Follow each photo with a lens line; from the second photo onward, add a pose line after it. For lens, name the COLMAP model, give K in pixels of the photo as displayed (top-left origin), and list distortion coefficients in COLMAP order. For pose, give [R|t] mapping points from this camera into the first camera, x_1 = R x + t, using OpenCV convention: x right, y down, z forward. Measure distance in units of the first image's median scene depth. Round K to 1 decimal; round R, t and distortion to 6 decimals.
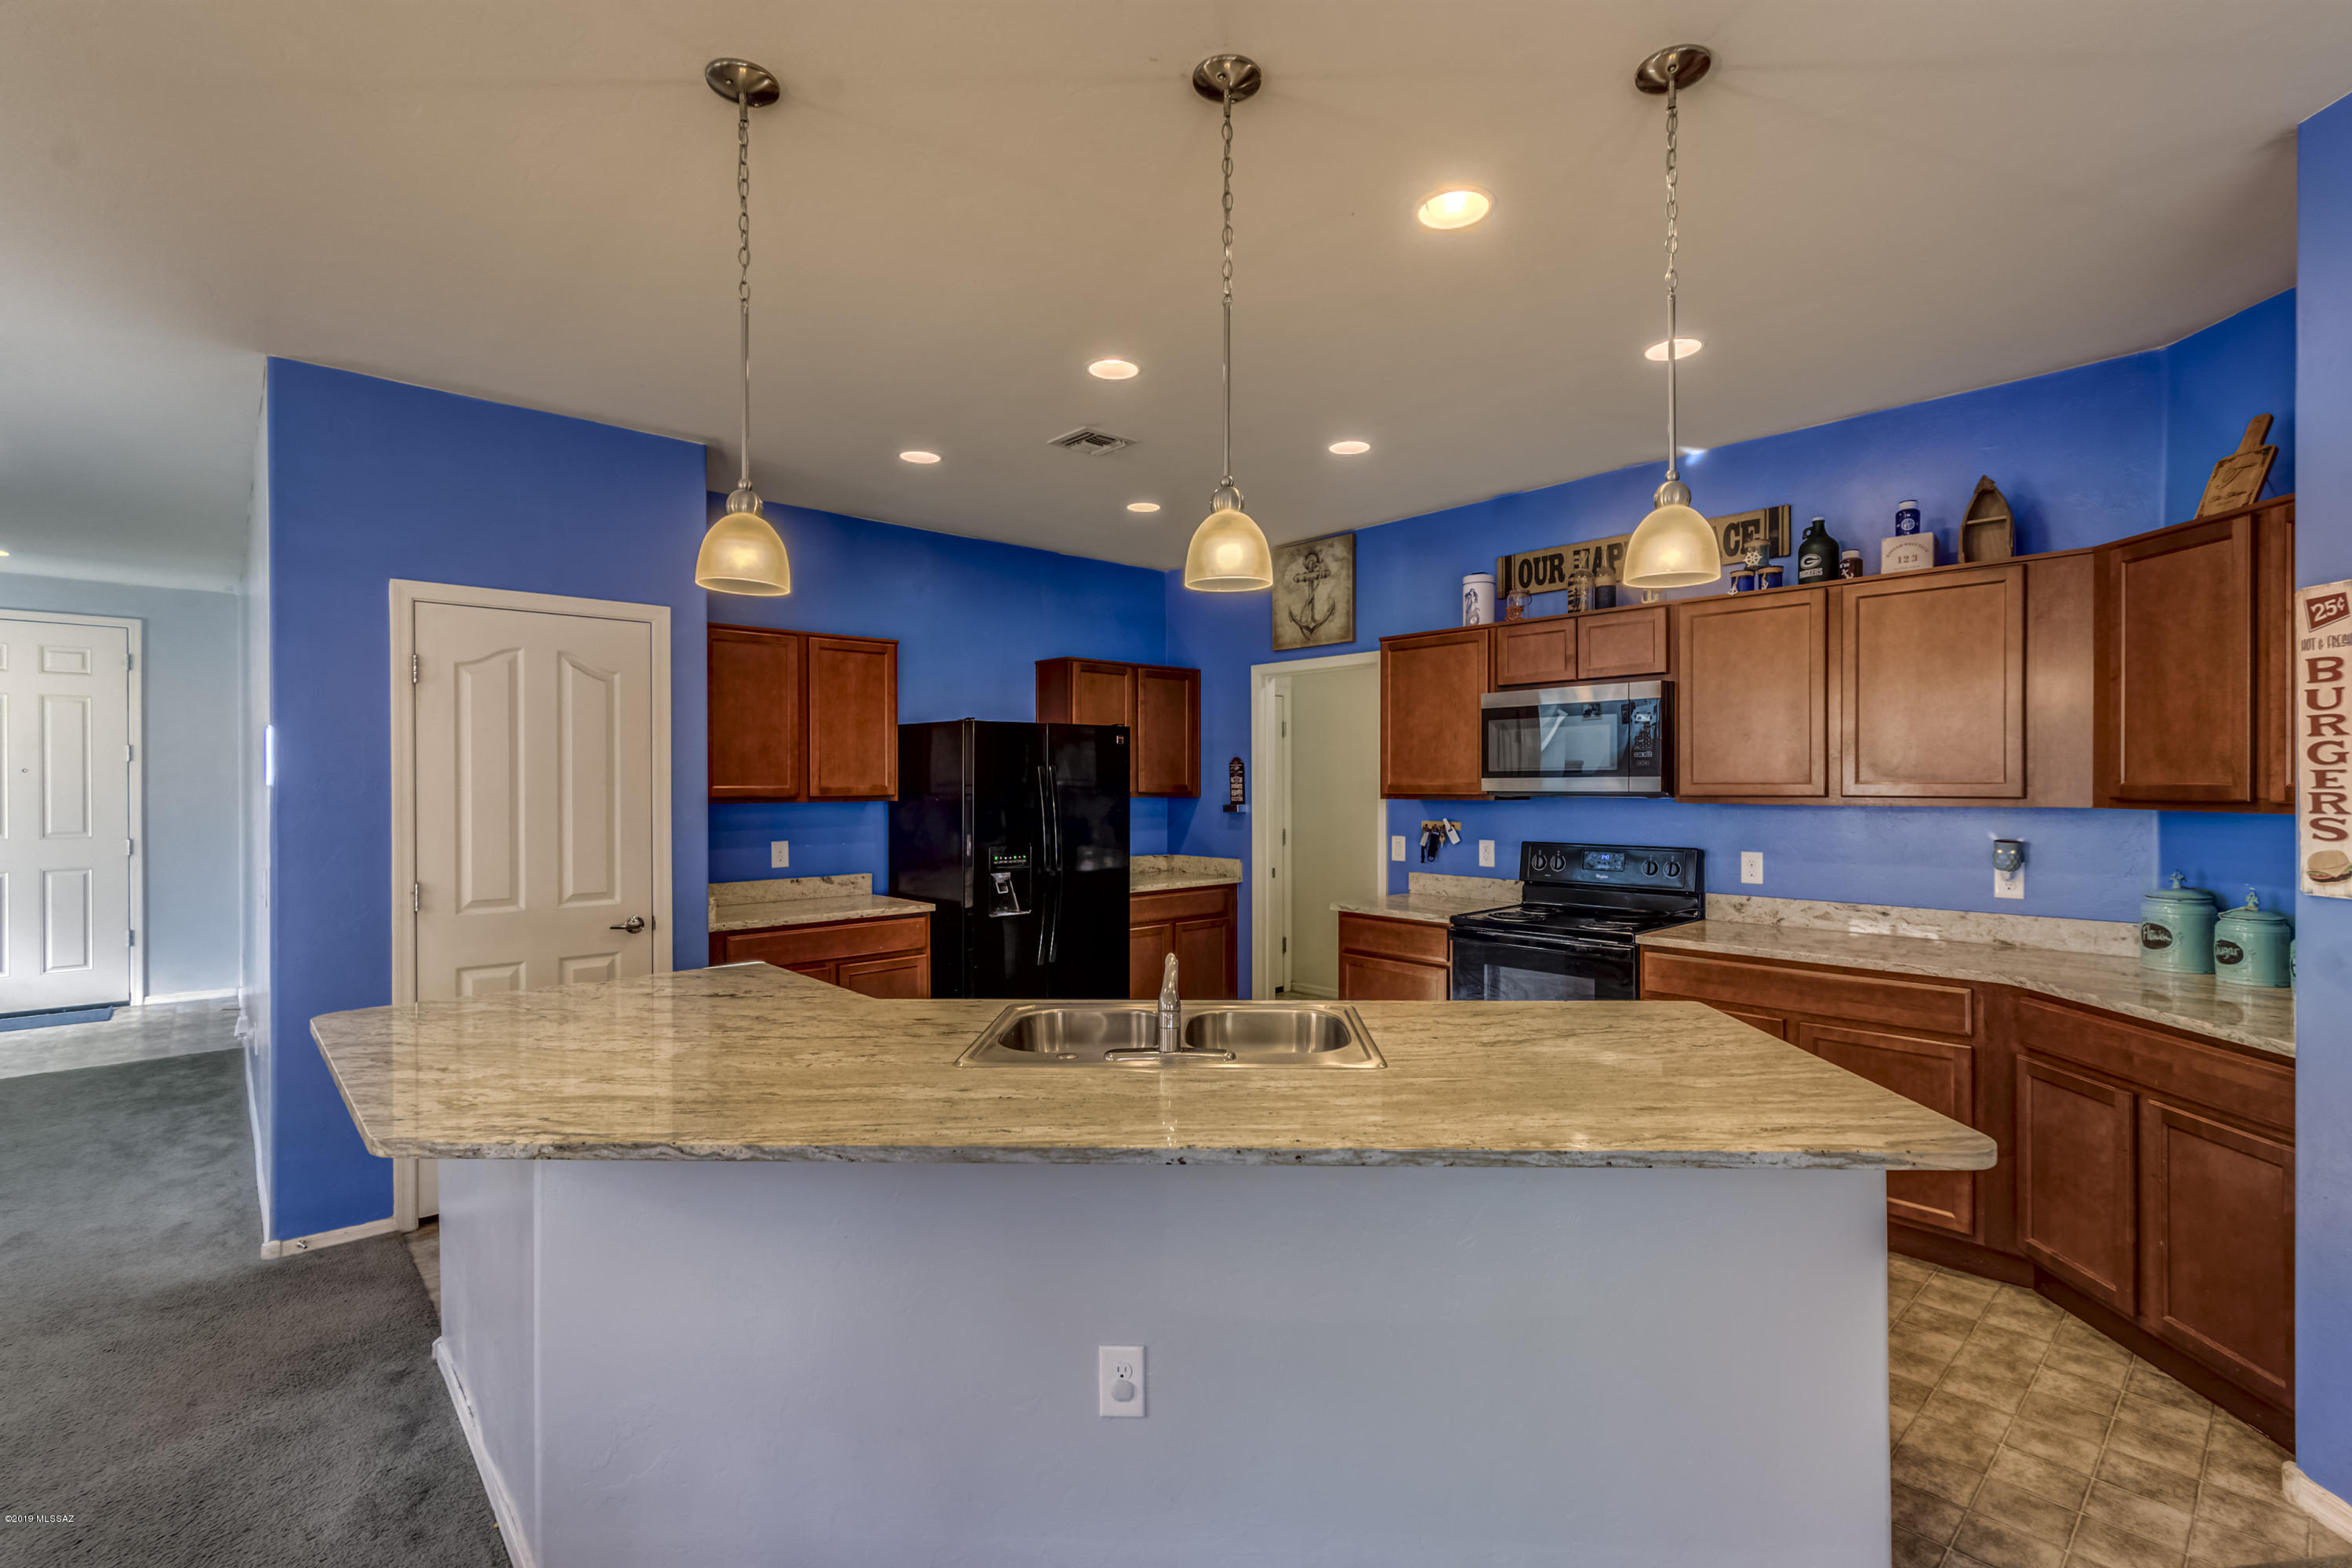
lens RADIAL K [[1049.0, 0, 1193.5], [0, 1049.0, 788.6], [0, 0, 1]] dist [0.004038, -0.001051]
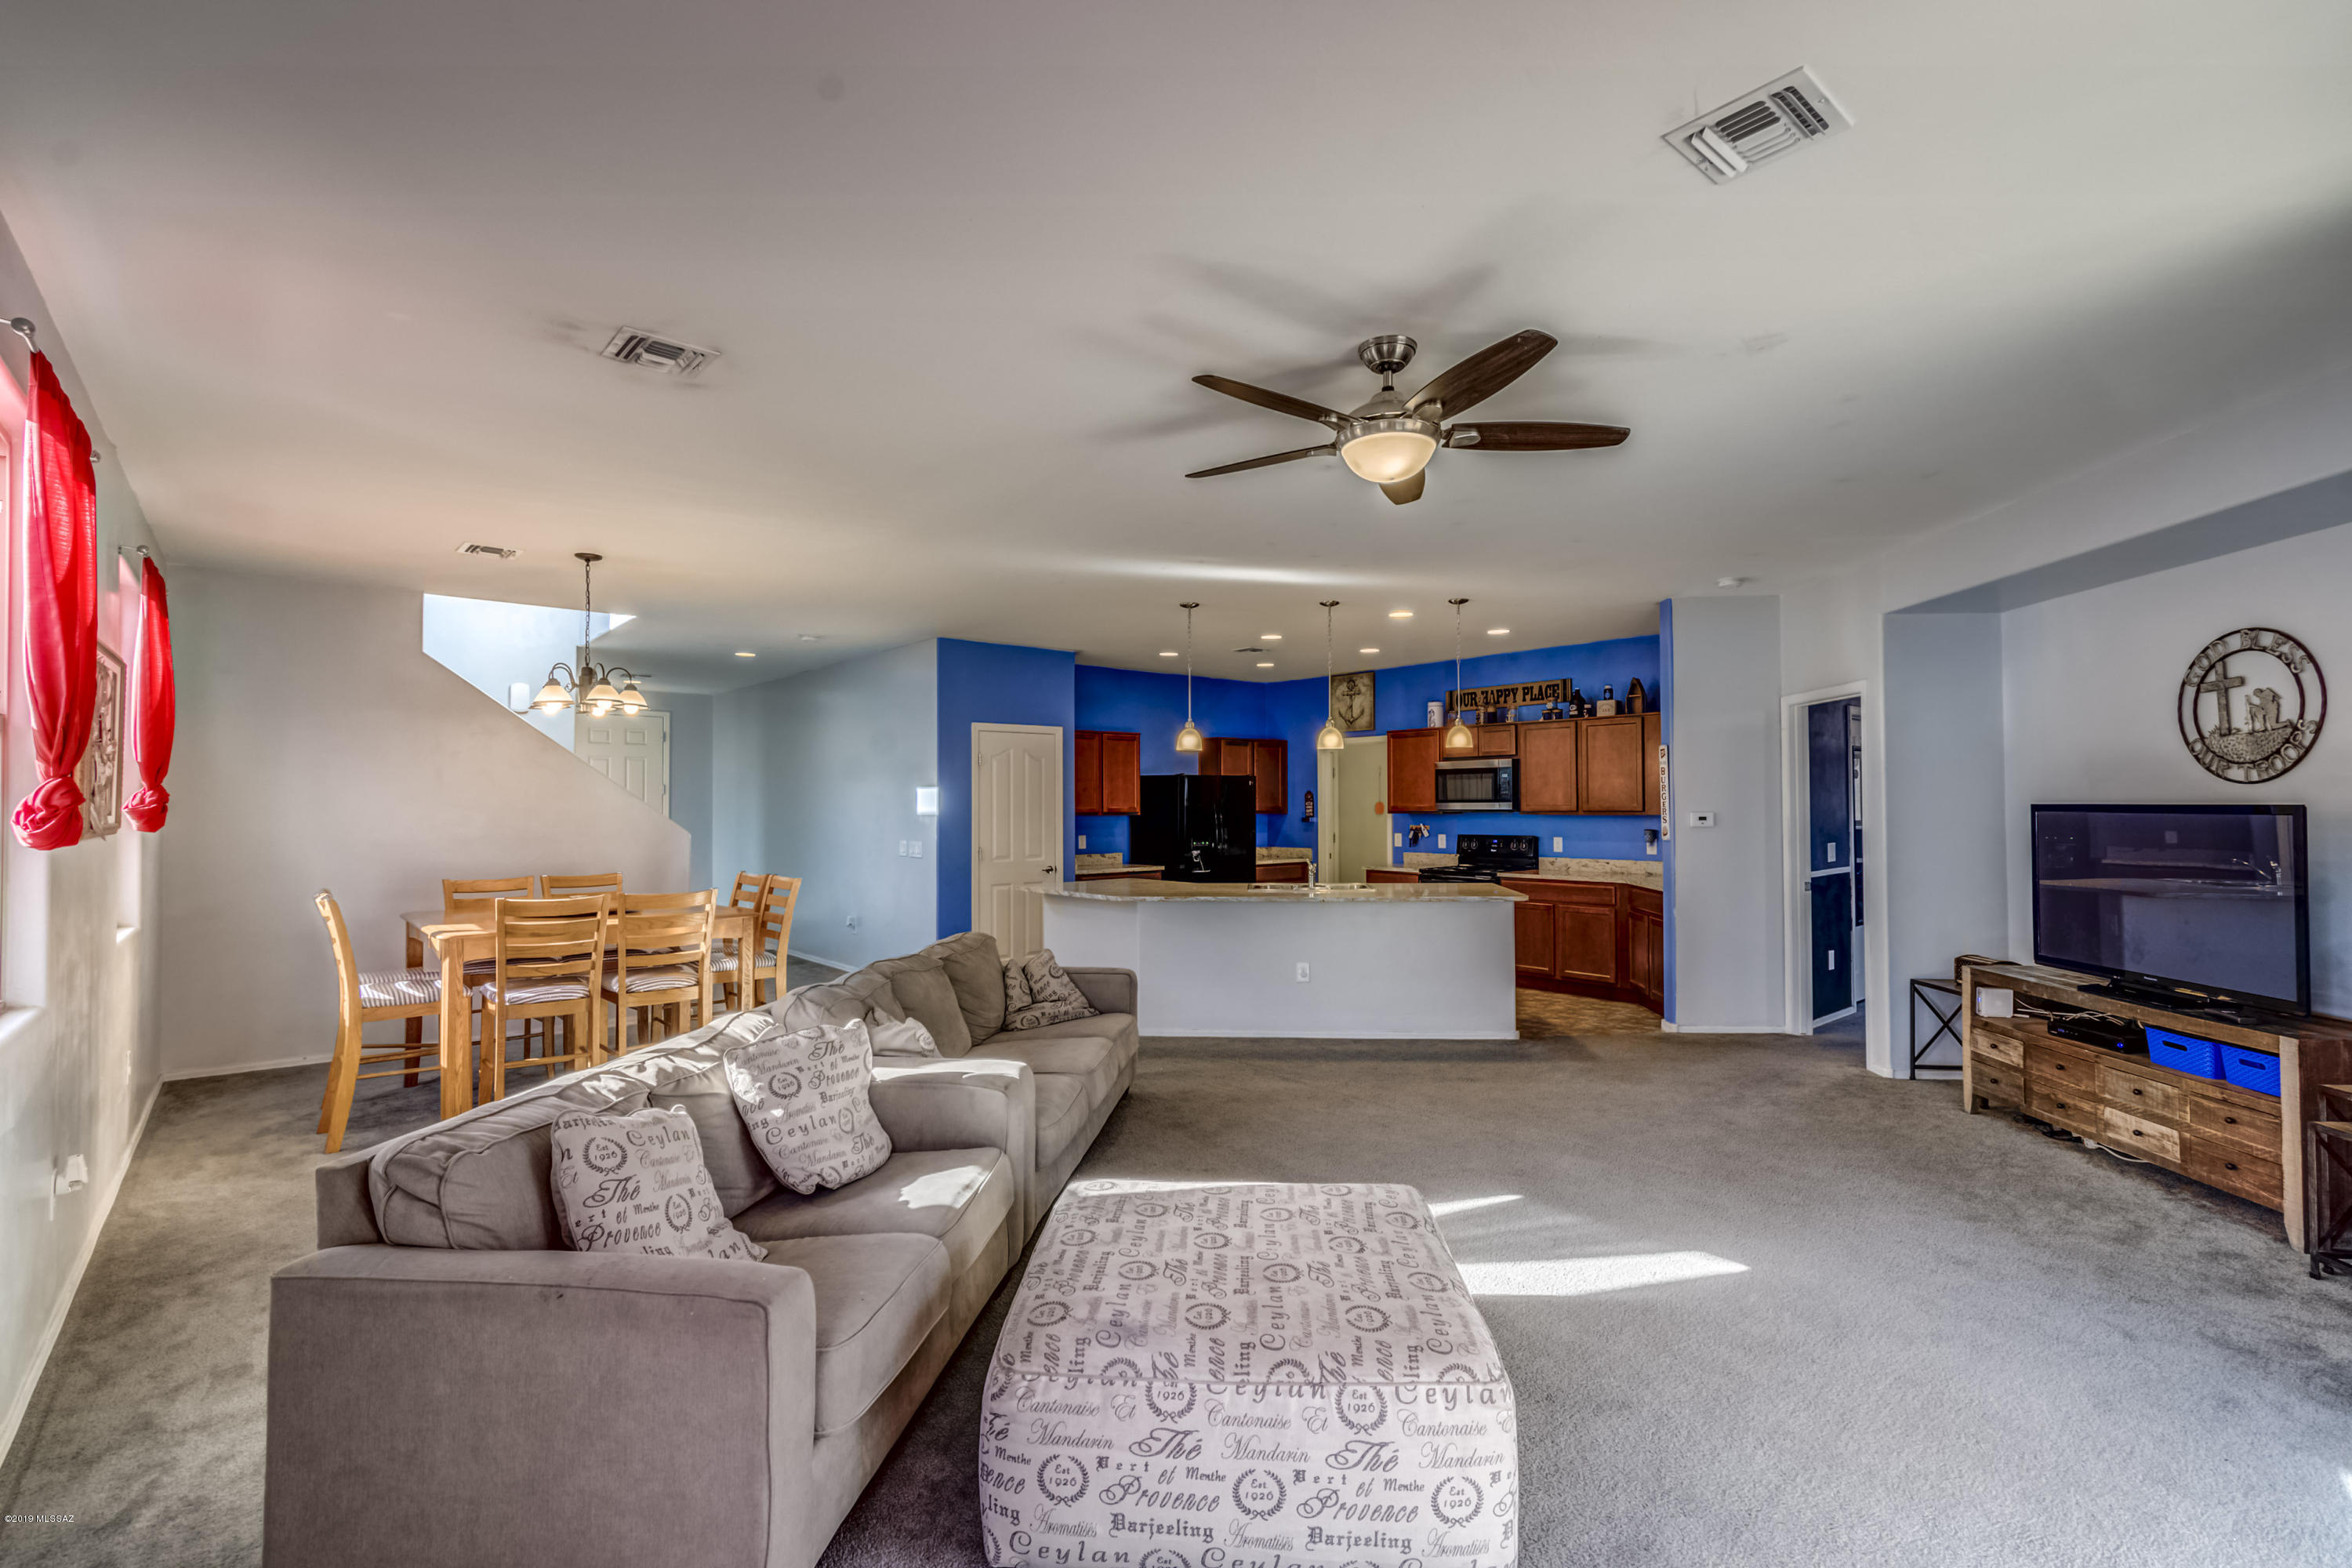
lens RADIAL K [[1049.0, 0, 1191.9], [0, 1049.0, 789.2], [0, 0, 1]] dist [0.004038, -0.001051]
pose [[0.999413, -0.002049, -0.034211, -0.126048], [0.001372, 0.999803, -0.019808, 0.002895], [0.034244, 0.019750, 0.999218, -1.022692]]
